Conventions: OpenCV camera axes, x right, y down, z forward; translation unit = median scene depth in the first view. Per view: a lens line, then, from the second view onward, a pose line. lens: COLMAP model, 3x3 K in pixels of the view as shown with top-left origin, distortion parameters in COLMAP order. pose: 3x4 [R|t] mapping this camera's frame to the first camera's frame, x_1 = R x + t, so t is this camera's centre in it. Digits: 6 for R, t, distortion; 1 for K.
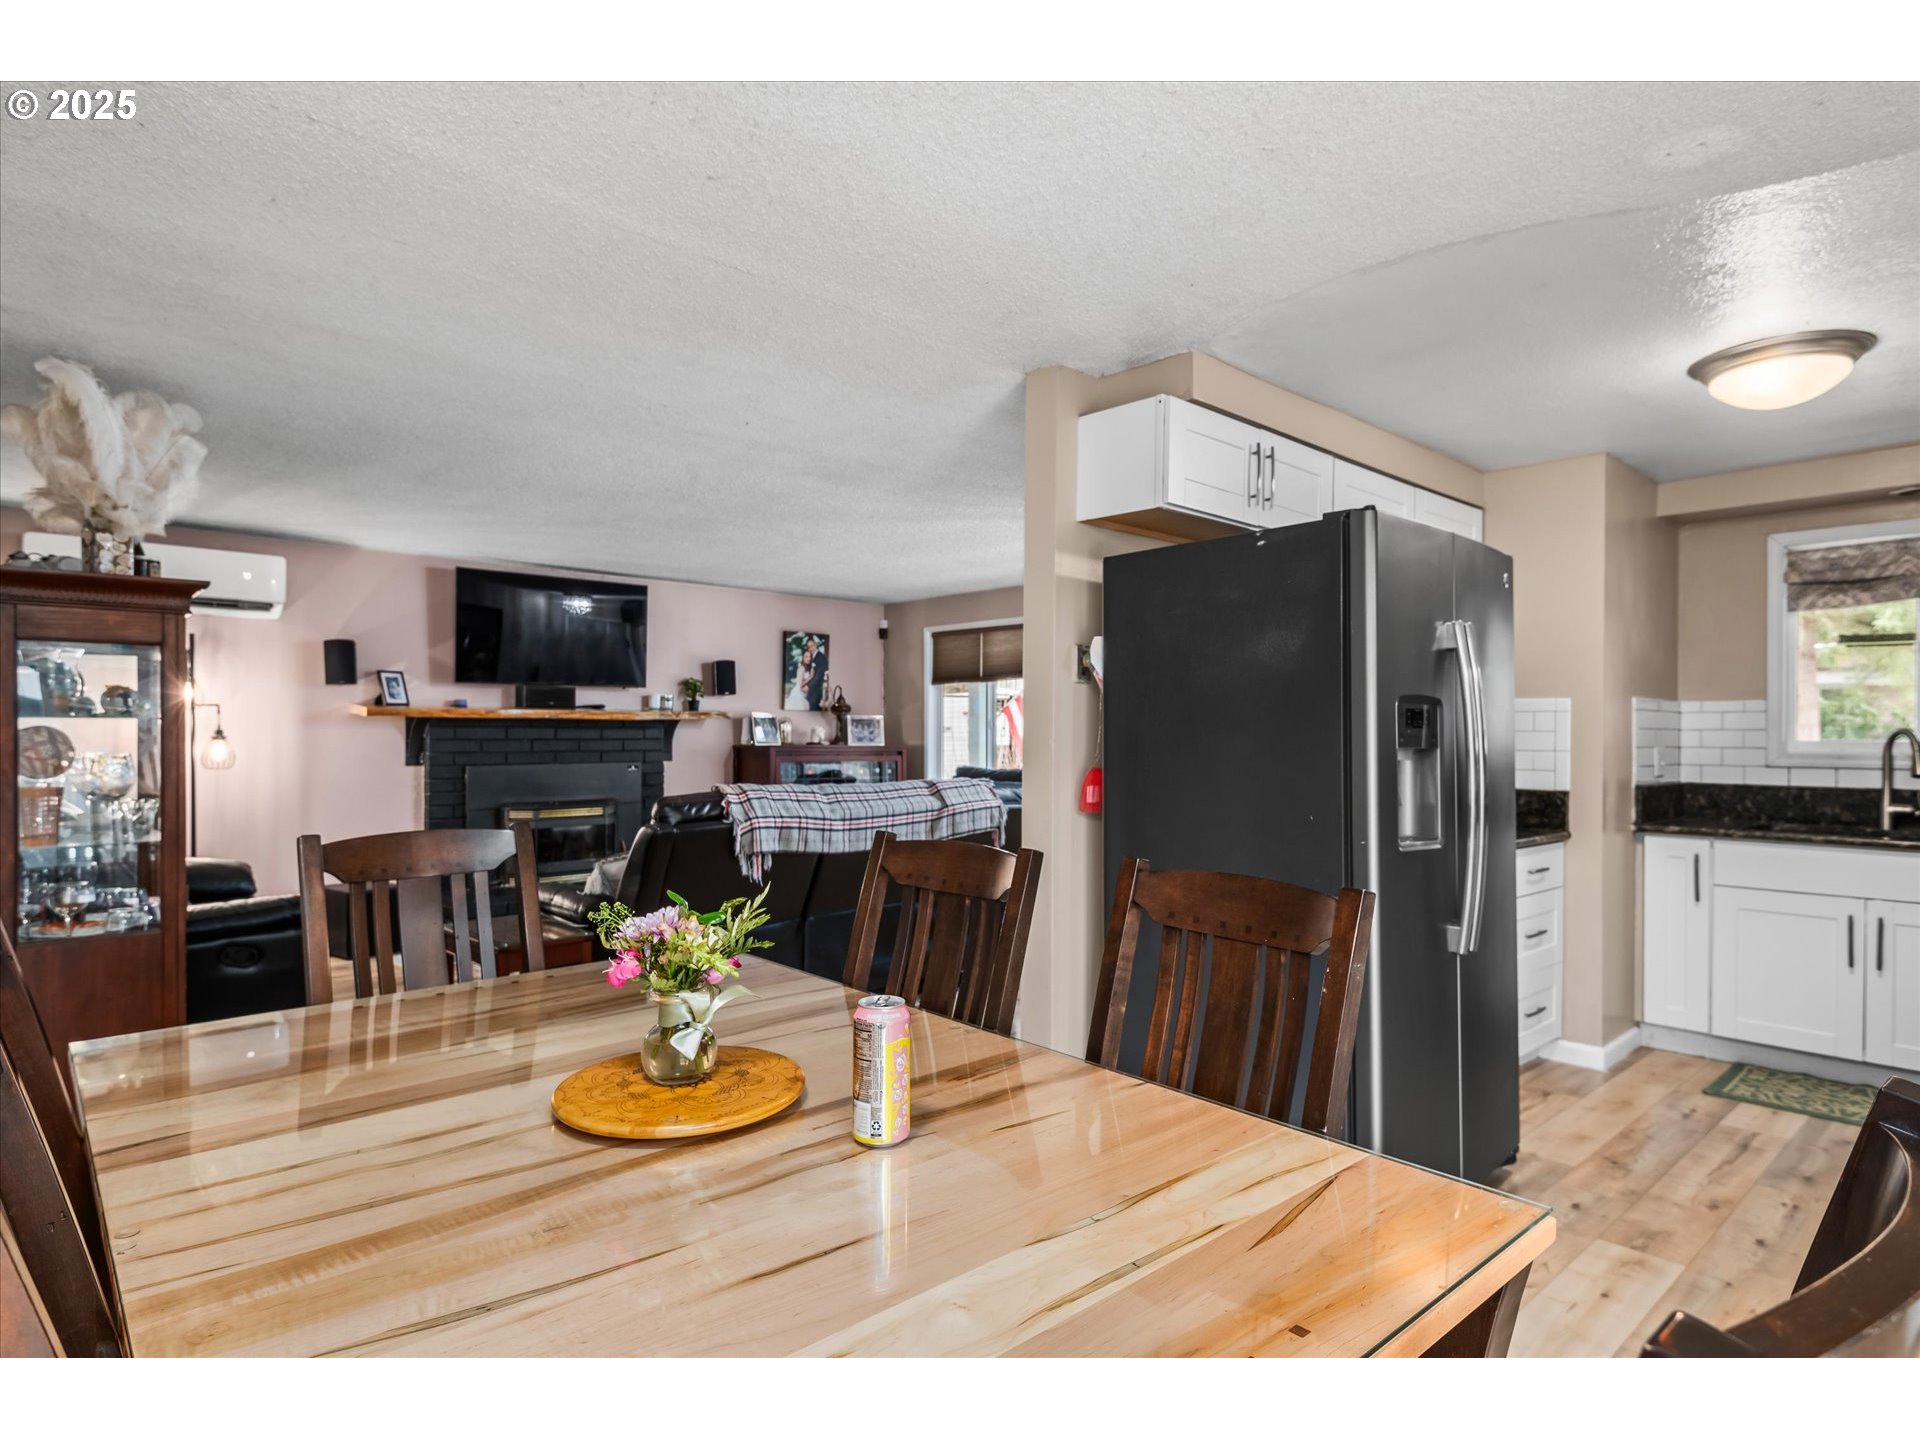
lens RADIAL K [[1052.2, 0, 960.7], [0, 1052.2, 729.1], [0, 0, 1]] dist [0.050121, -0.039823]
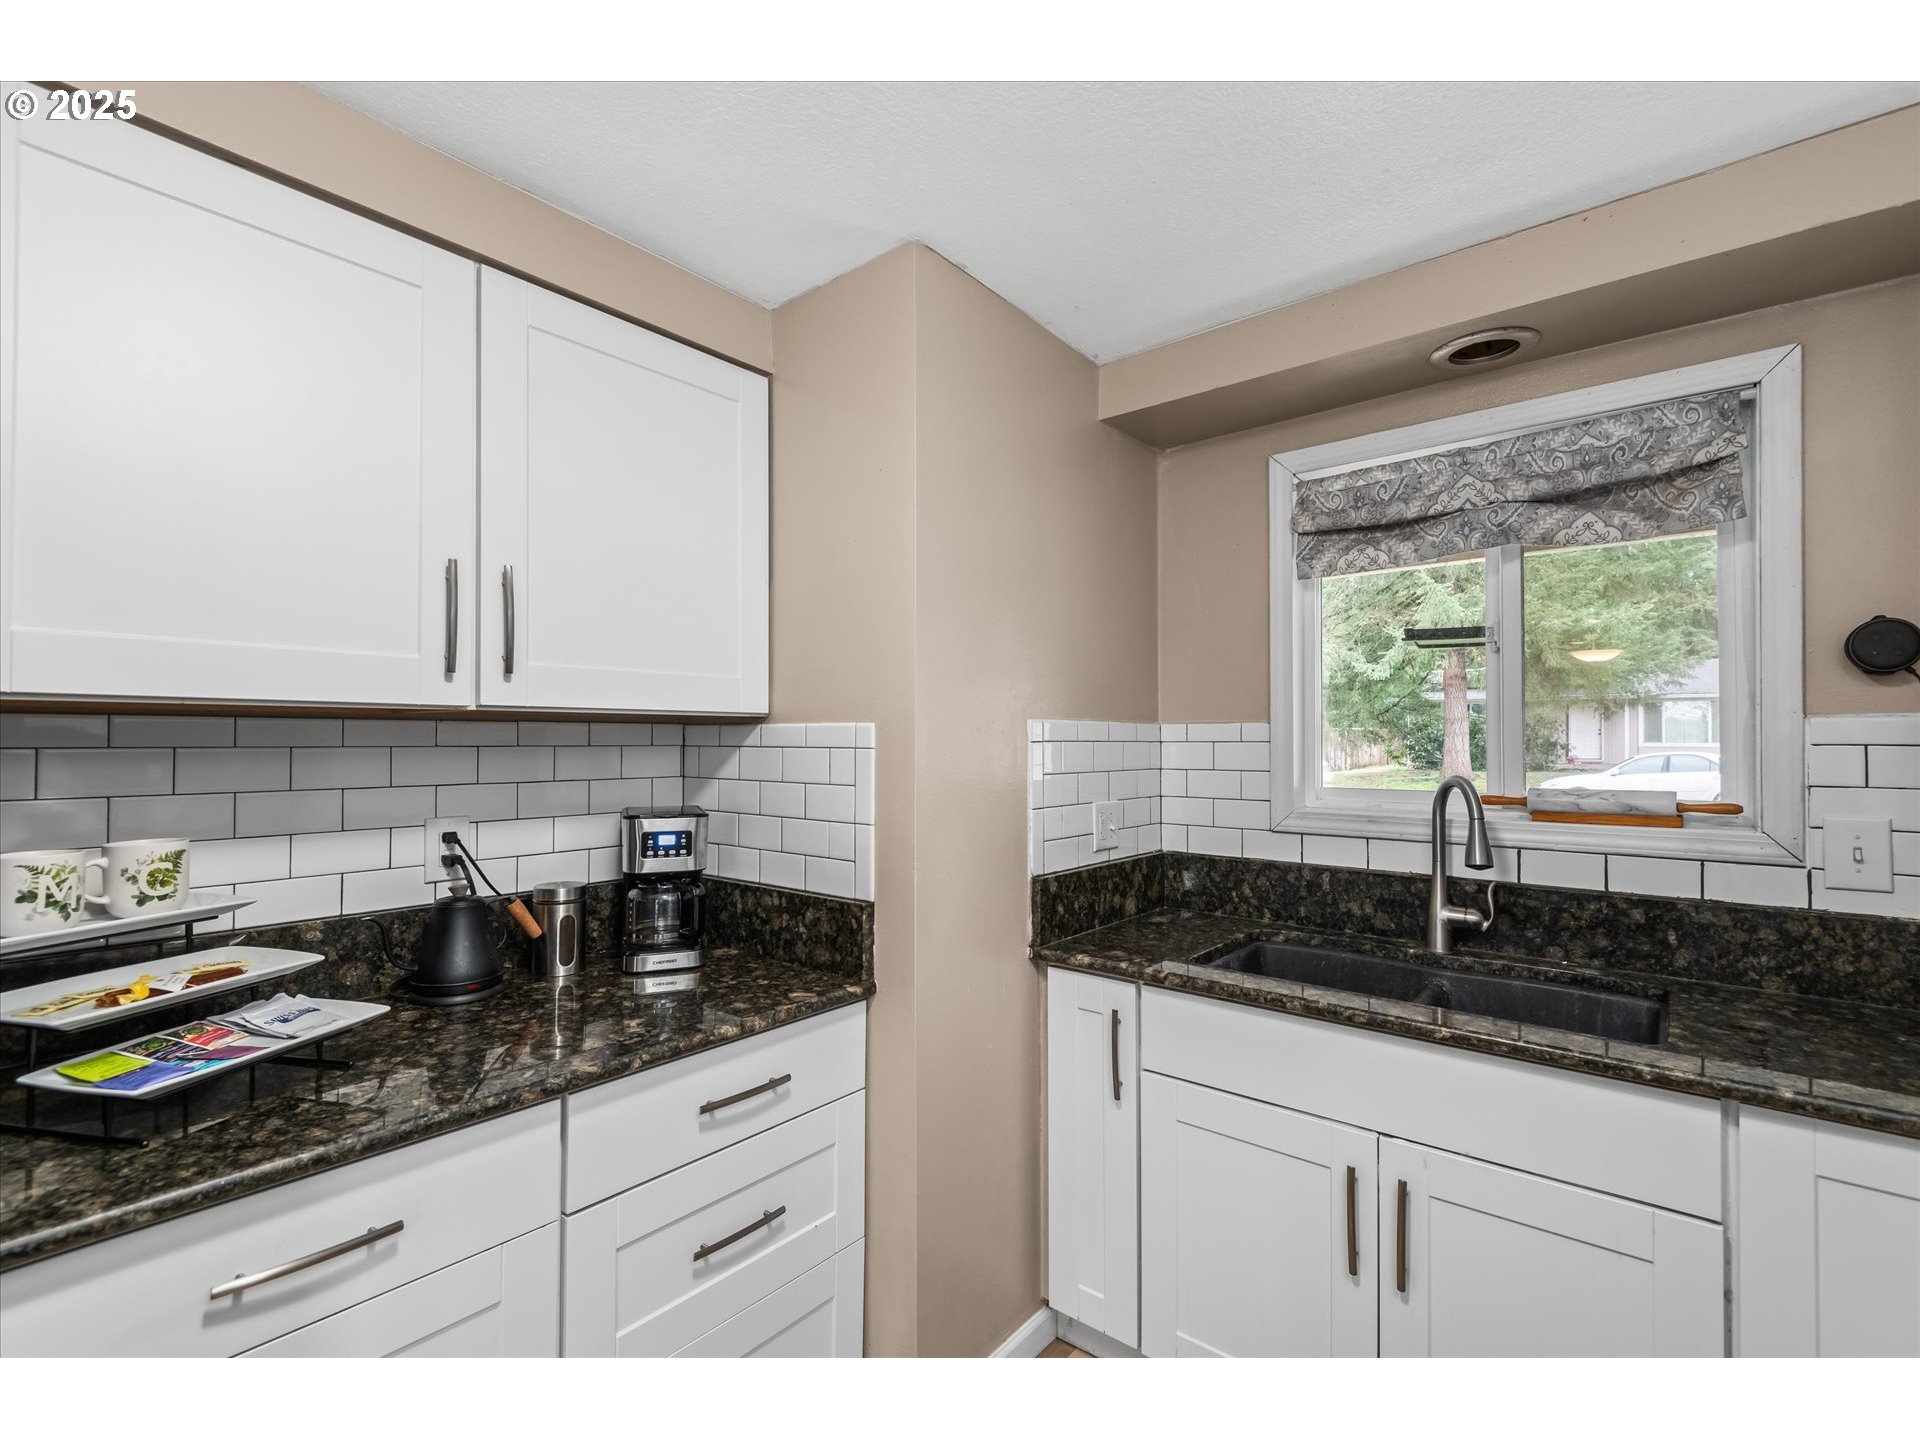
lens RADIAL K [[875.8, 0, 953.5], [0, 875.8, 727.2], [0, 0, 1]] dist [0.031331, -0.021812]
pose [[0.990684, -0.001768, 0.136171, 0.526773], [0.004322, 0.999820, -0.018459, -0.016951], [-0.136114, 0.018876, 0.990513, 0.545563]]
